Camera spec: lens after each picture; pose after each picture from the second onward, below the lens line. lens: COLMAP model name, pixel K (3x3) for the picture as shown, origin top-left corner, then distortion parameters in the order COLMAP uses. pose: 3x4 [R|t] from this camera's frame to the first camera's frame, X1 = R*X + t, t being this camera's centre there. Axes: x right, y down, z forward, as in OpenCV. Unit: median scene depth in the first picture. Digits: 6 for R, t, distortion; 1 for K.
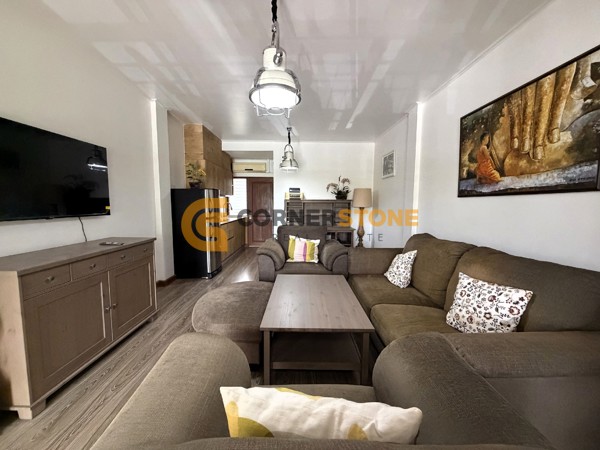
lens RADIAL K [[239.5, 0, 298.1], [0, 239.5, 225.2], [0, 0, 1]] dist [-0.000485, 0.000206]
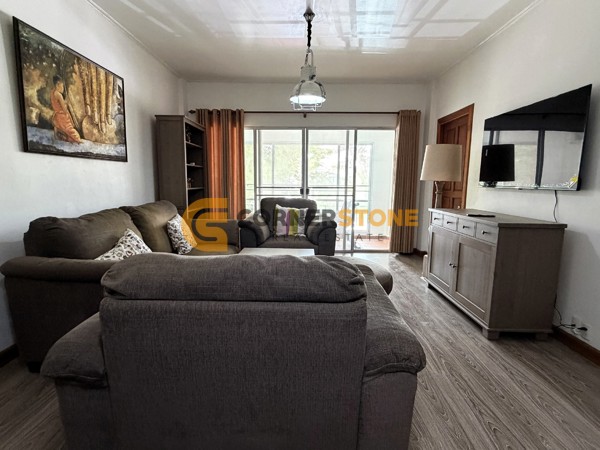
lens RADIAL K [[311.6, 0, 300.0], [0, 311.6, 225.0], [0, 0, 1]] dist [-0.000362, -0.000758]
pose [[-0.999713, -0.019541, 0.013863, -0.056490], [-0.015871, 0.973573, 0.227824, -0.137235], [-0.017948, 0.227538, -0.973604, 1.948784]]
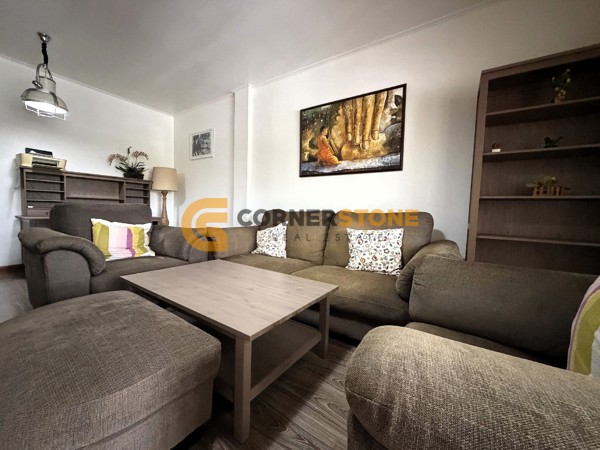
lens RADIAL K [[239.5, 0, 298.1], [0, 239.5, 225.2], [0, 0, 1]] dist [-0.000485, 0.000206]
pose [[0.557899, -0.040069, 0.828941, -0.350511], [0.048699, 0.998693, 0.015498, 0.108761], [-0.828479, 0.031722, 0.559121, 0.380760]]
